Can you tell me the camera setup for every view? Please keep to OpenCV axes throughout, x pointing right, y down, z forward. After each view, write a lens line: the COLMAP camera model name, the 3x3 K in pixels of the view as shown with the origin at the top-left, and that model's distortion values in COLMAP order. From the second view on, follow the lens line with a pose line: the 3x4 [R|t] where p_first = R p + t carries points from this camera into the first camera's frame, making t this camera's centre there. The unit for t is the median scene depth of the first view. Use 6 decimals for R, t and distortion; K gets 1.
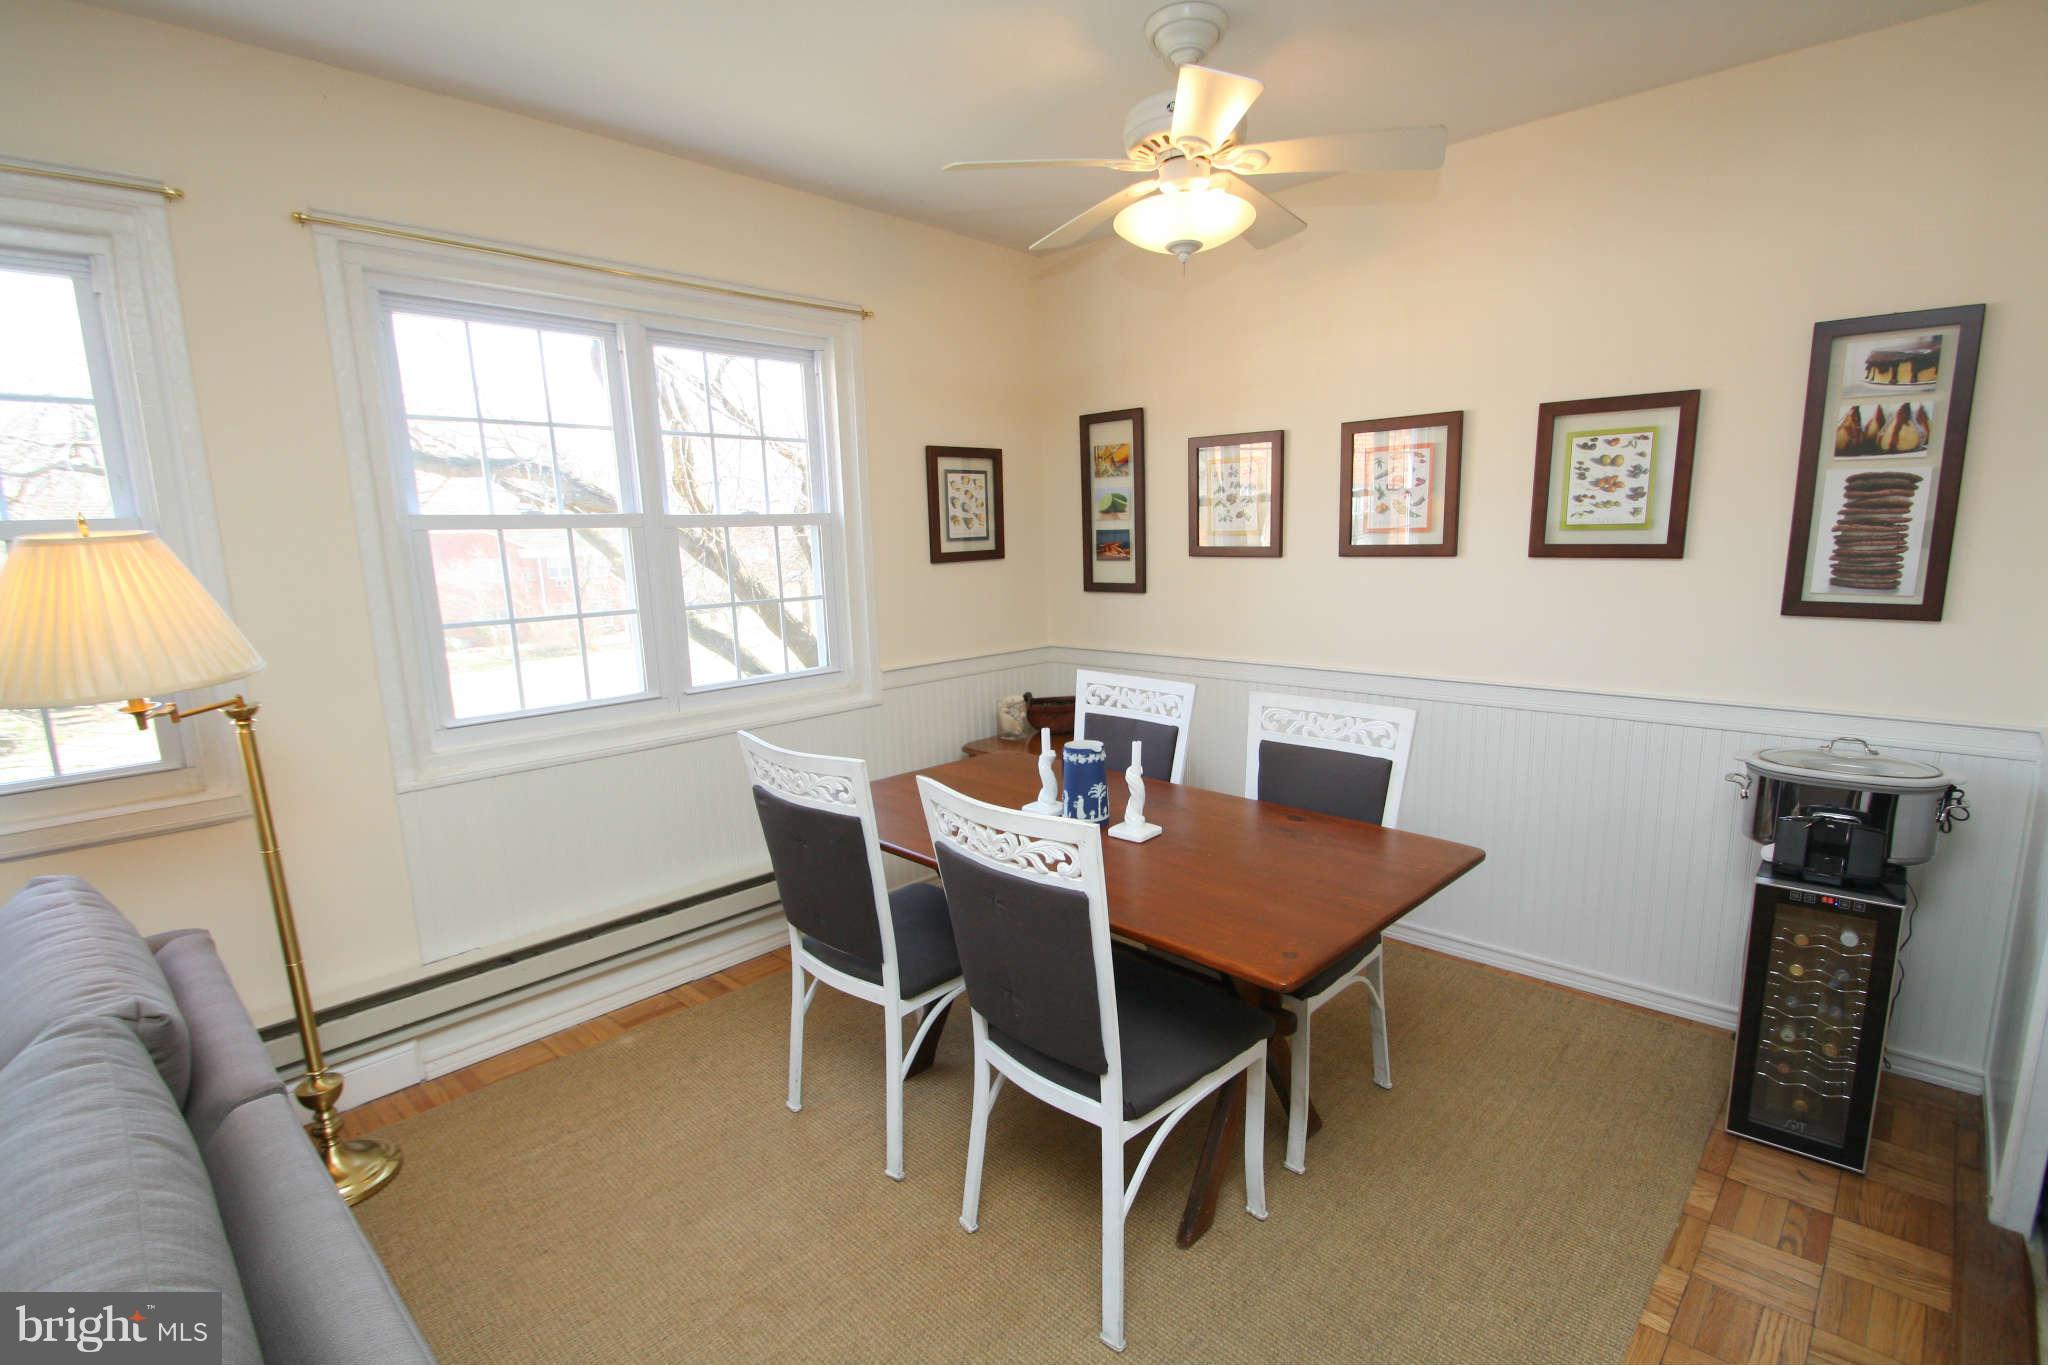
lens RADIAL K [[965.5, 0, 1038.1], [0, 965.5, 695.4], [0, 0, 1]] dist [-0.001507, -0.010763]
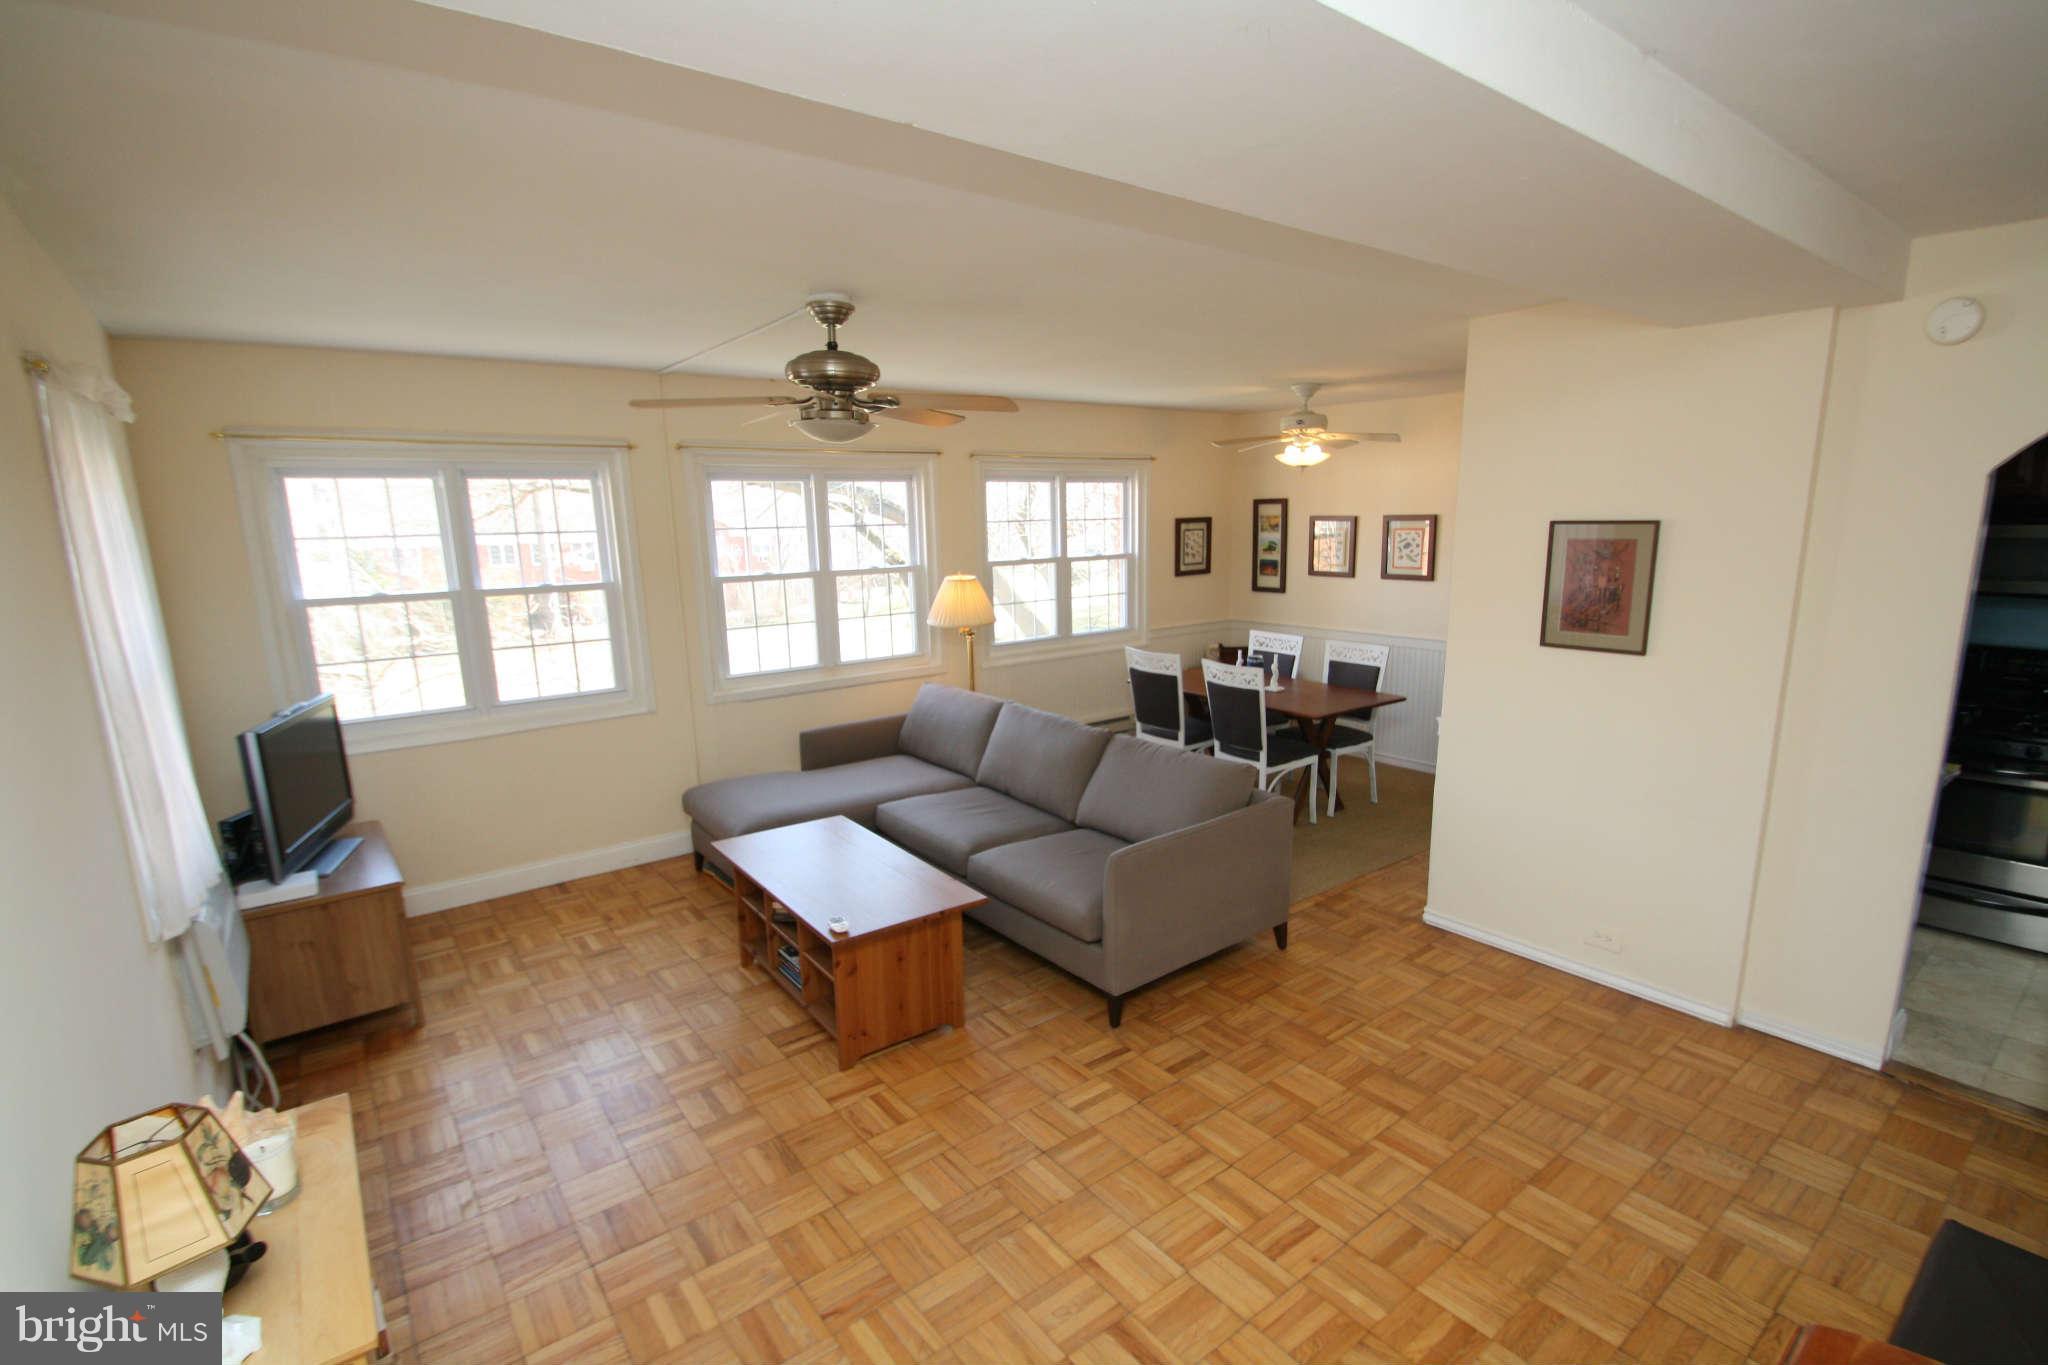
lens RADIAL K [[965.5, 0, 1027.5], [0, 965.5, 700.3], [0, 0, 1]] dist [-0.001507, -0.010763]
pose [[0.987105, 0.035474, -0.156092, -0.113037], [-0.030721, 0.998991, 0.032756, 0.078201], [0.157096, -0.027538, 0.987199, -1.271314]]
